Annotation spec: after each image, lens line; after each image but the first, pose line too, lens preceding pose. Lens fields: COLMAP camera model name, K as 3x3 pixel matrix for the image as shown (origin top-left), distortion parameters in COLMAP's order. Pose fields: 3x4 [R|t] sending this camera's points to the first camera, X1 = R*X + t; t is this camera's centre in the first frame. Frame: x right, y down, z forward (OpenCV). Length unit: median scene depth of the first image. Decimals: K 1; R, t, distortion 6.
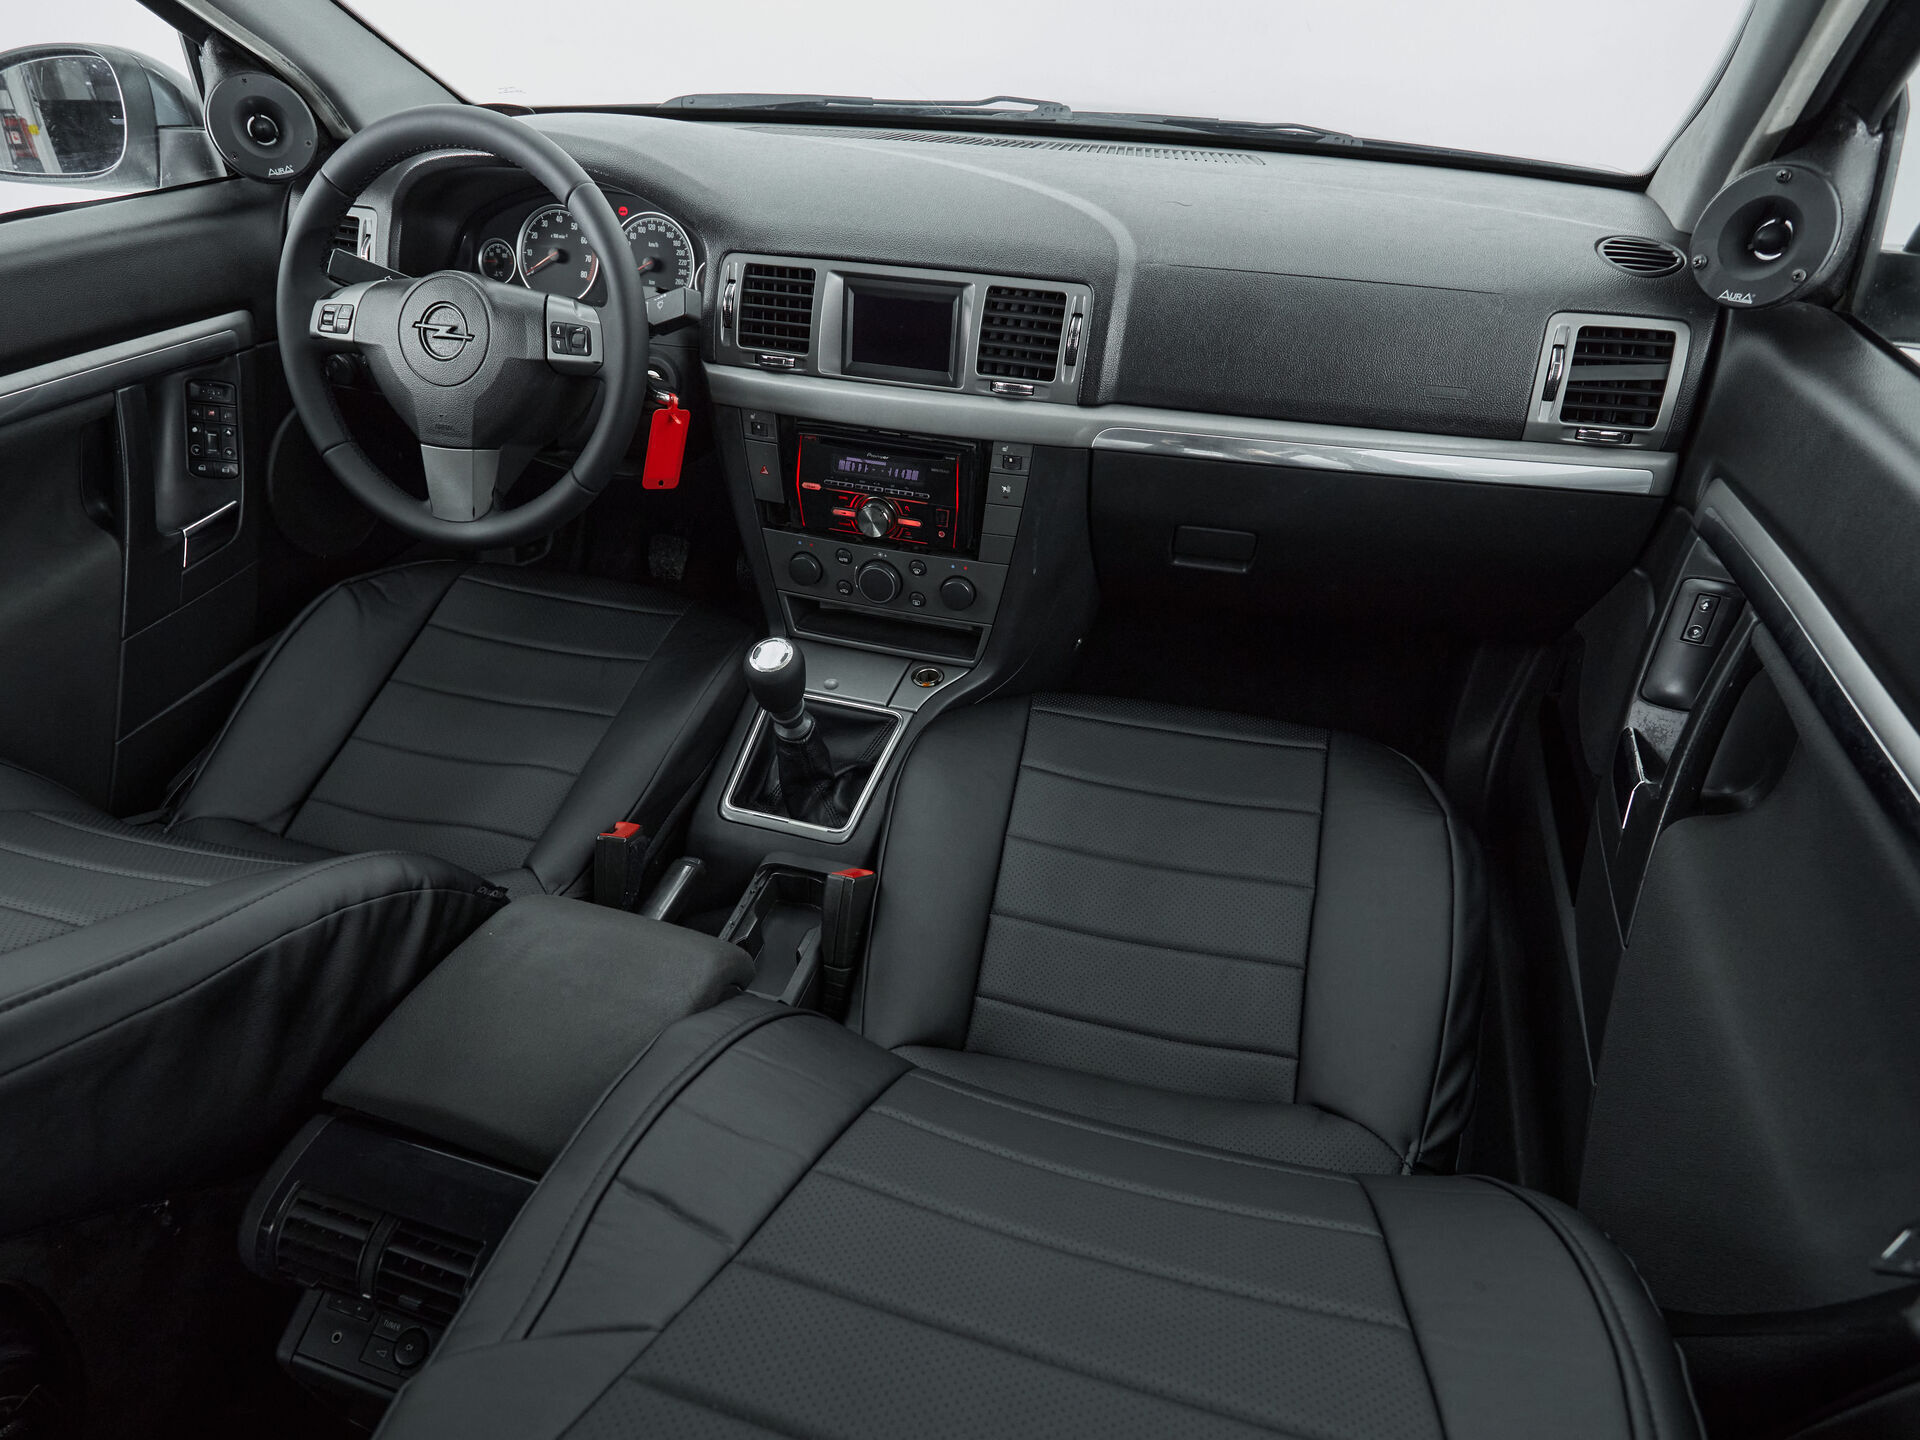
lens RADIAL K [[1140.1, 0, 916.5], [0, 1140.1, 783.9], [0, 0, 1]] dist [0.000904, -0.003187]
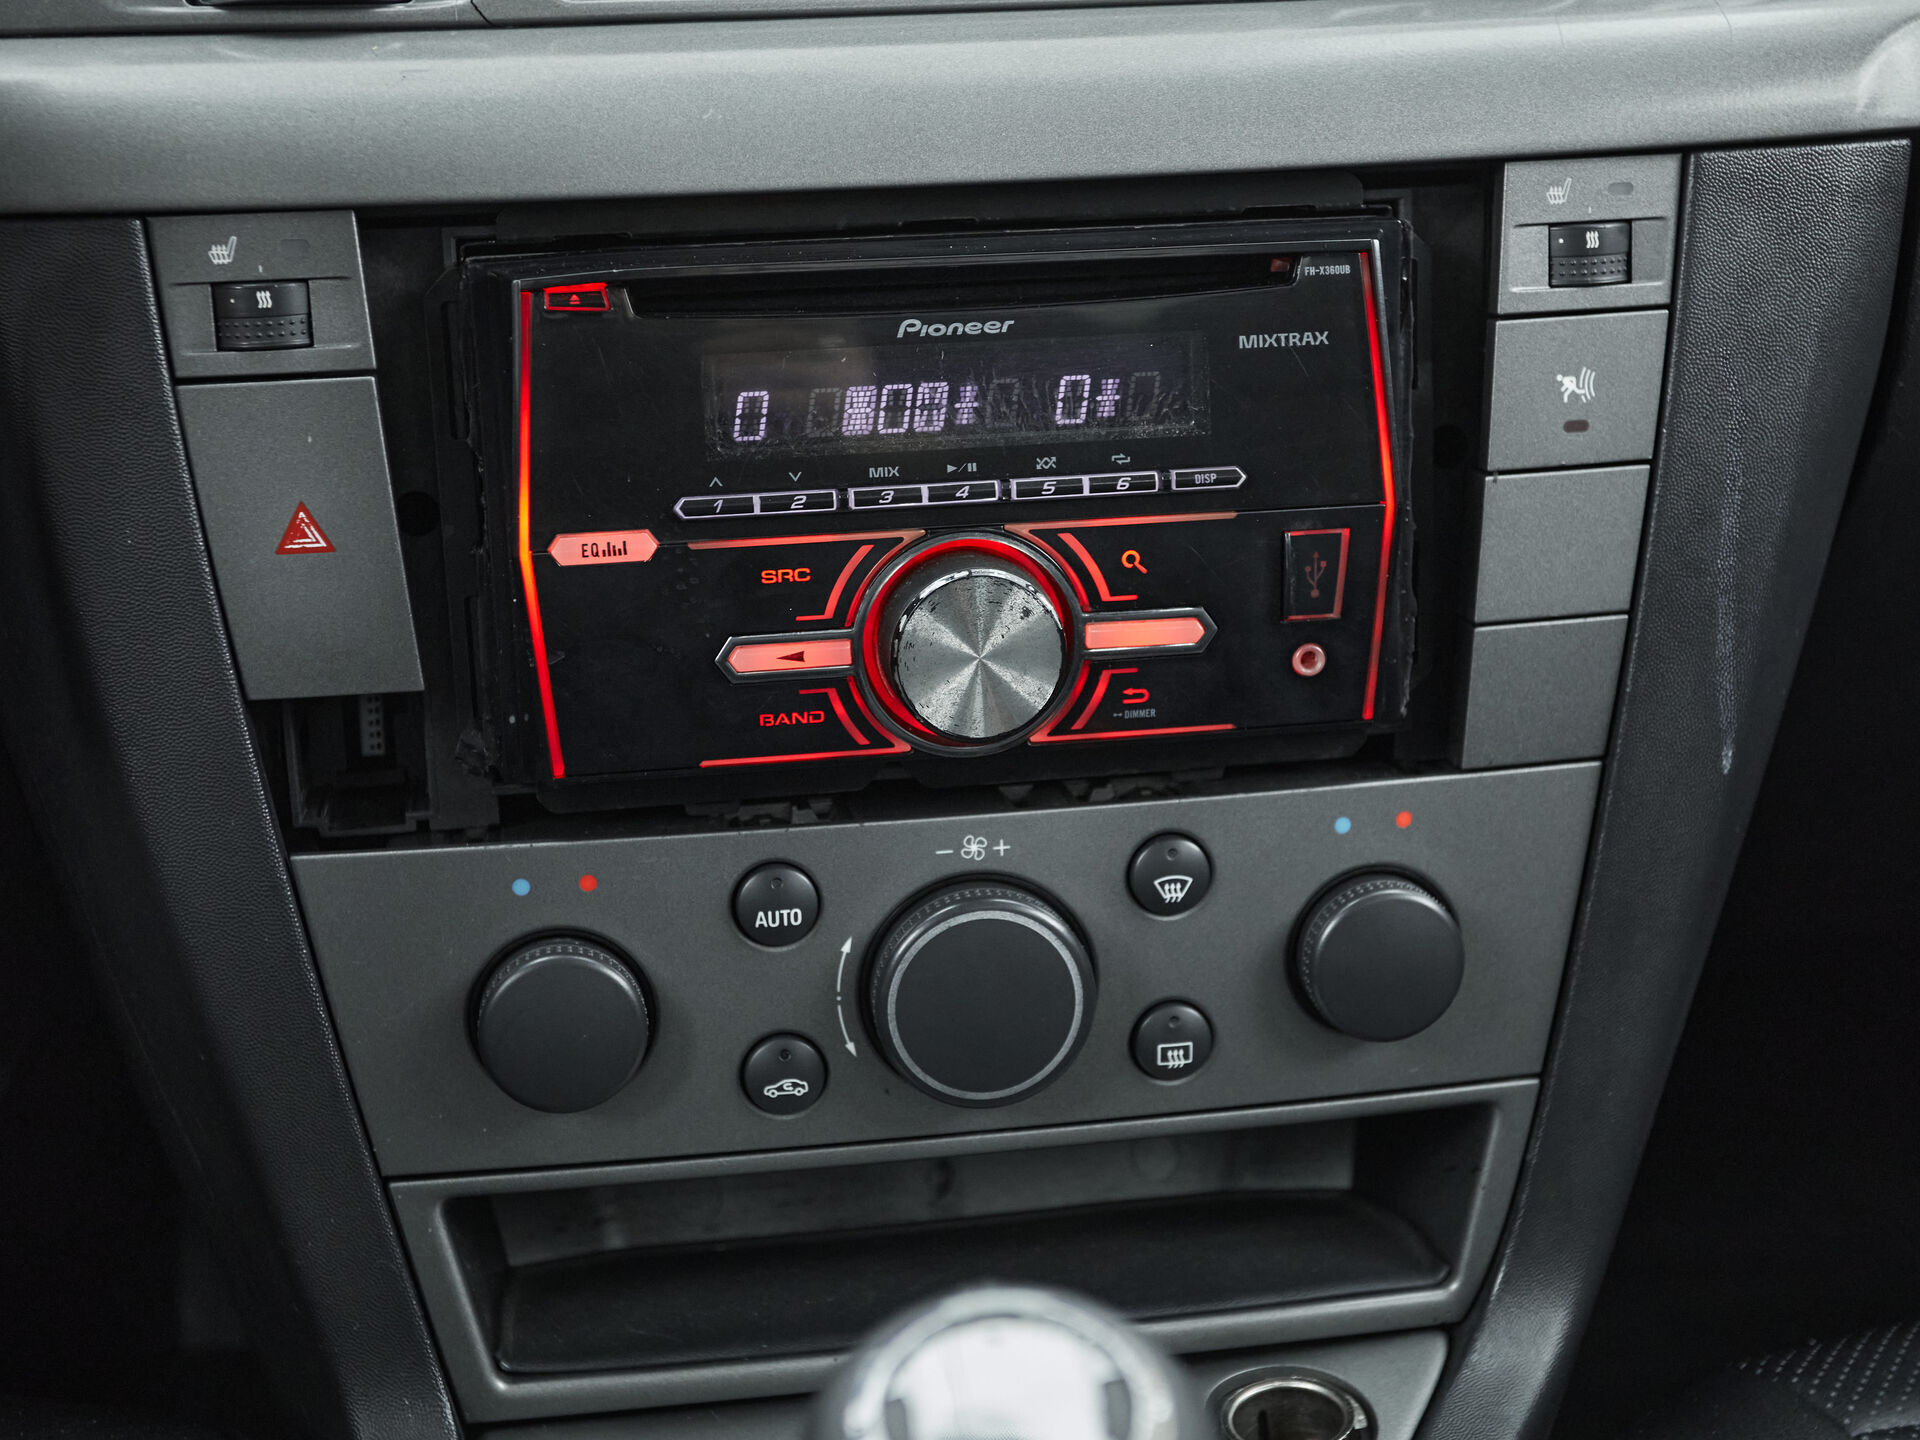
lens RADIAL K [[2845.9, 0, 957.6], [0, 2845.9, 699.8], [0, 0, 1]] dist [-0.001407, 0.000000]
pose [[0.893367, -0.150081, 0.423522, -0.248726], [0.301972, 0.898513, -0.318571, -0.072723], [-0.332728, 0.412493, 0.848022, 0.605395]]
